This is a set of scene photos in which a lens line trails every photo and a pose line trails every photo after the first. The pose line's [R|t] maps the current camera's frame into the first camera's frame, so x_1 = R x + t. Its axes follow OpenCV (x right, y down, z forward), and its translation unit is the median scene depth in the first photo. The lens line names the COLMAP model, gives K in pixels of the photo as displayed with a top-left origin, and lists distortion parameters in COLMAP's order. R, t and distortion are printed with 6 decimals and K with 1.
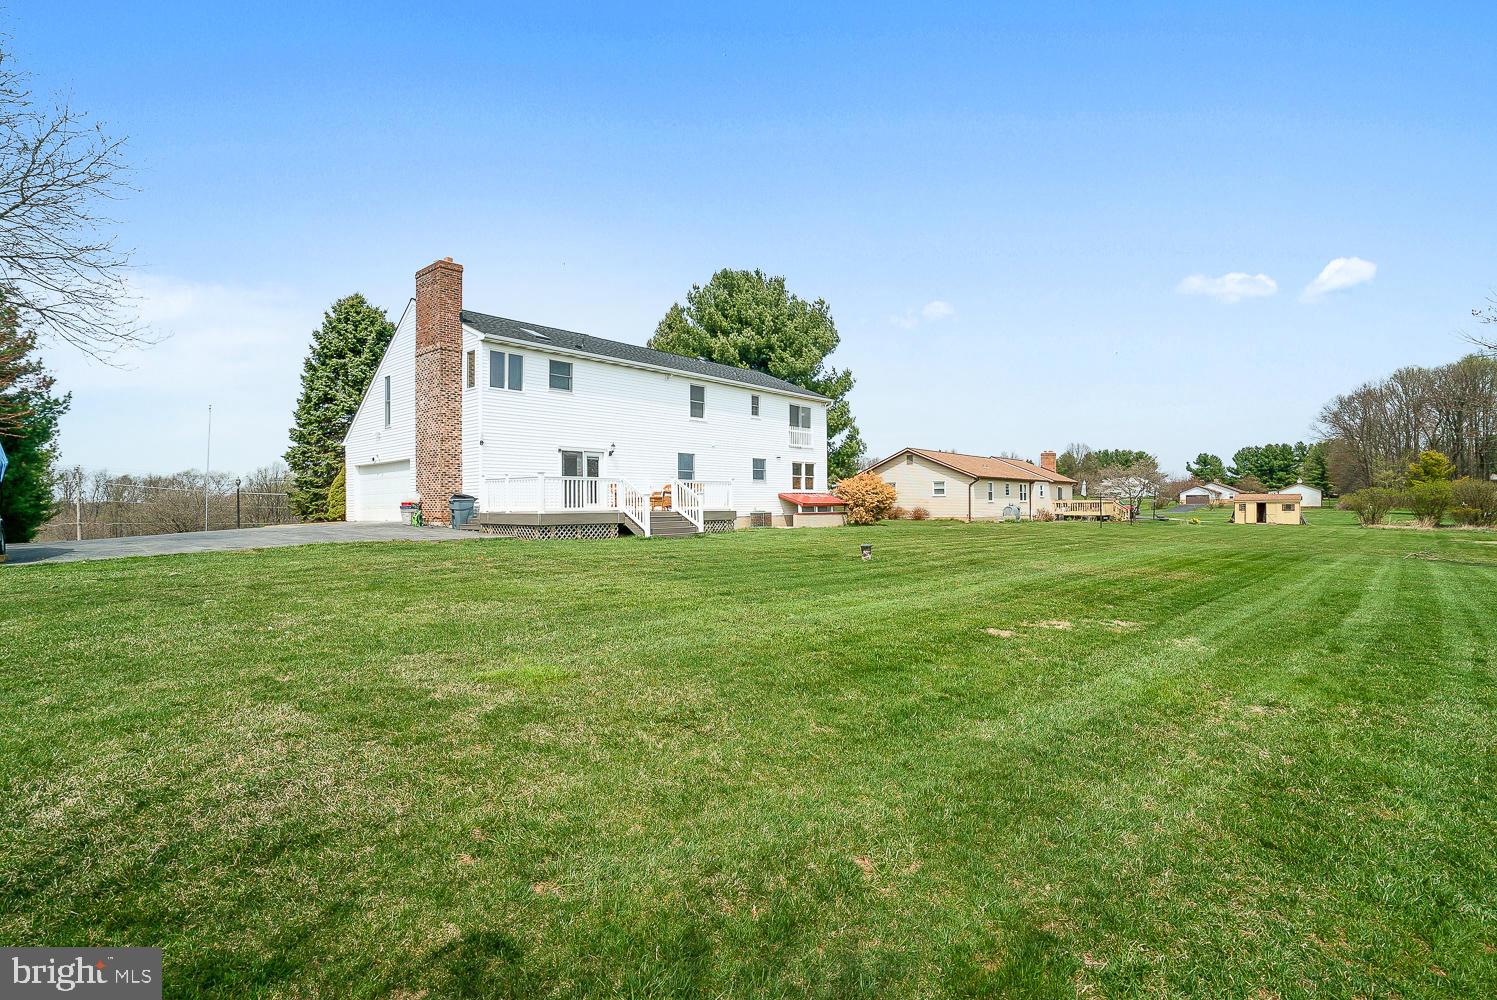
lens RADIAL K [[712.3, 0, 753.6], [0, 712.3, 508.9], [0, 0, 1]] dist [-0.037273, 0.000902]
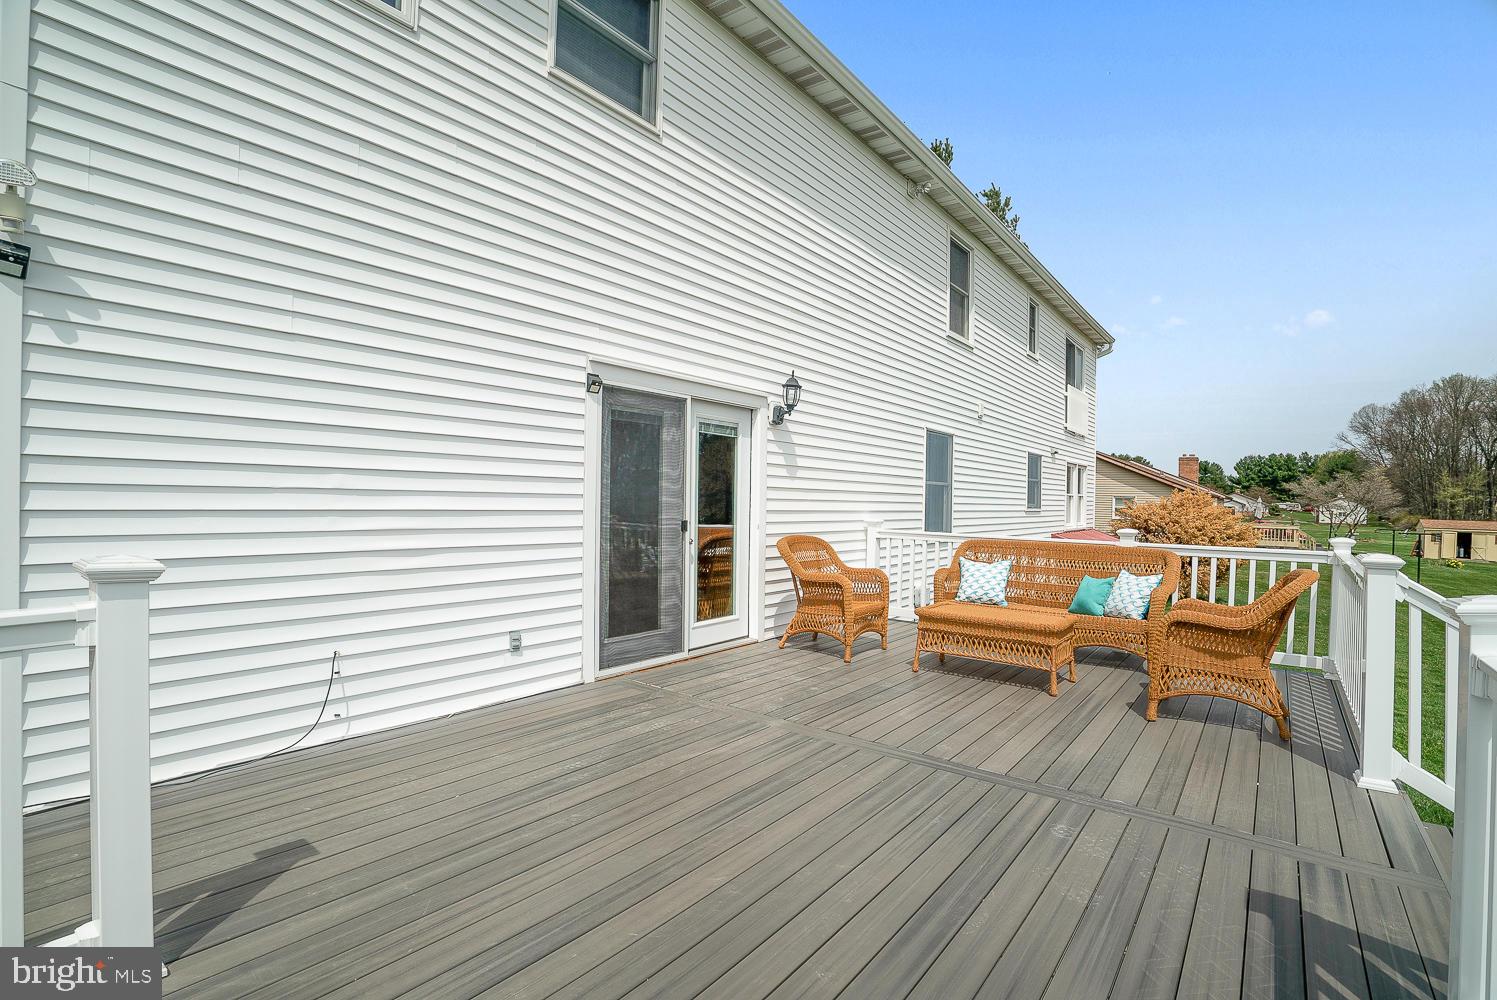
lens RADIAL K [[712.3, 0, 753.6], [0, 712.3, 508.9], [0, 0, 1]] dist [-0.037273, 0.000902]
pose [[0.998189, 0.028925, 0.052752, -0.026537], [-0.029474, 0.999519, 0.009642, -0.005714], [-0.052448, -0.011179, 0.998561, 0.089889]]
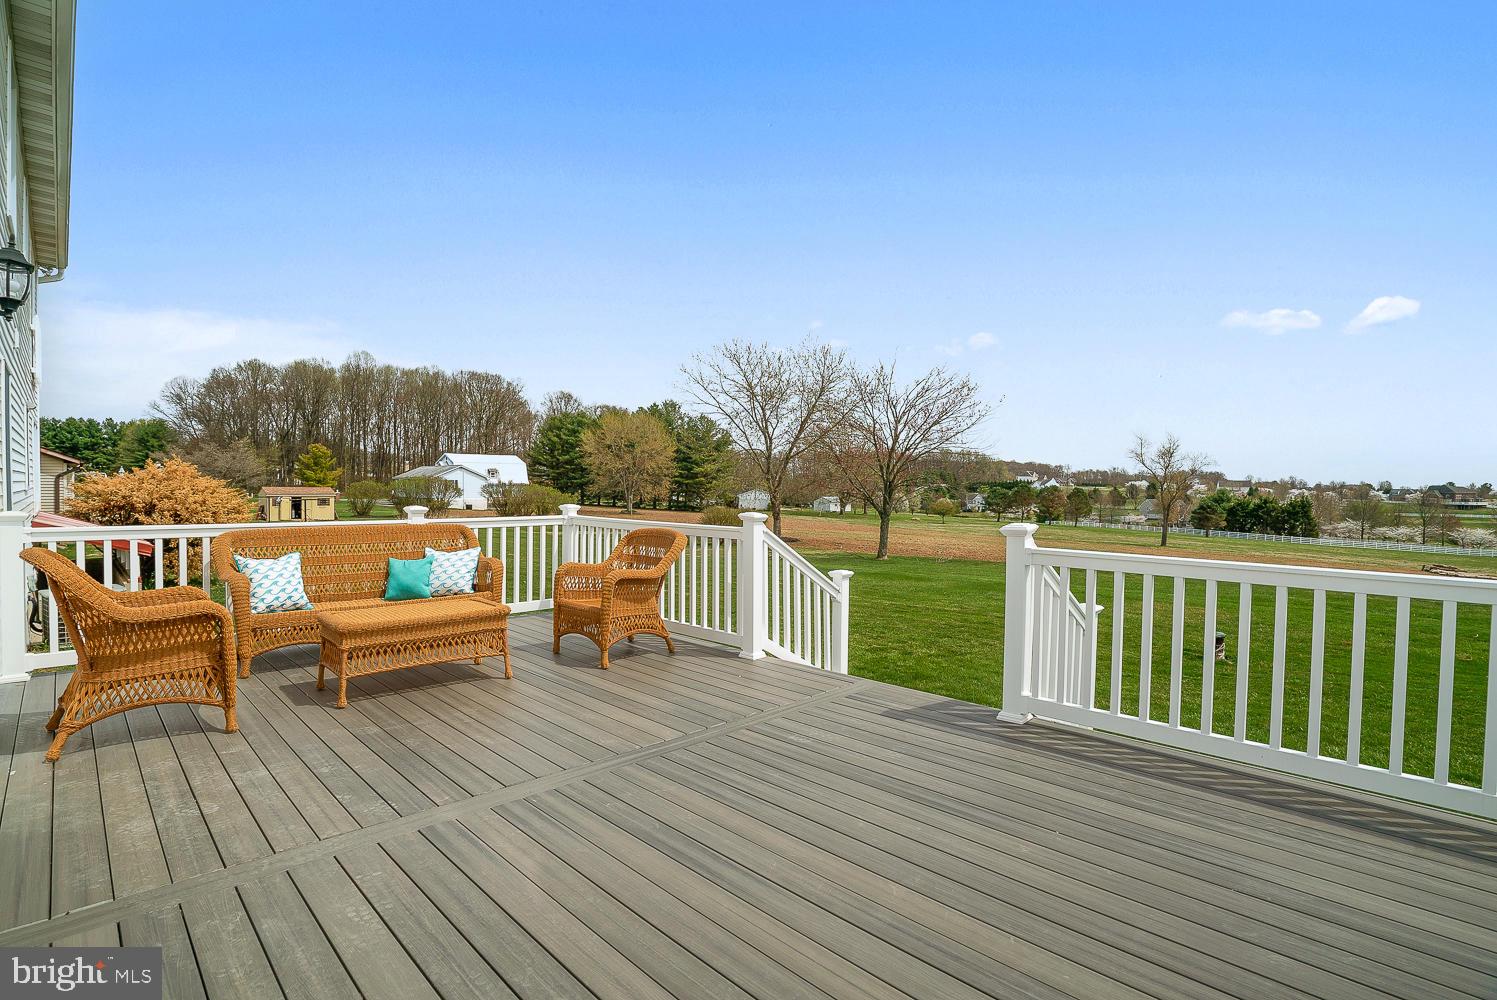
lens RADIAL K [[712.3, 0, 753.6], [0, 712.3, 508.9], [0, 0, 1]] dist [-0.037273, 0.000902]
pose [[0.085029, -0.022389, 0.996127, -0.039079], [-0.006386, 0.999715, 0.023015, -0.005690], [-0.996358, -0.008318, 0.084861, 0.104735]]
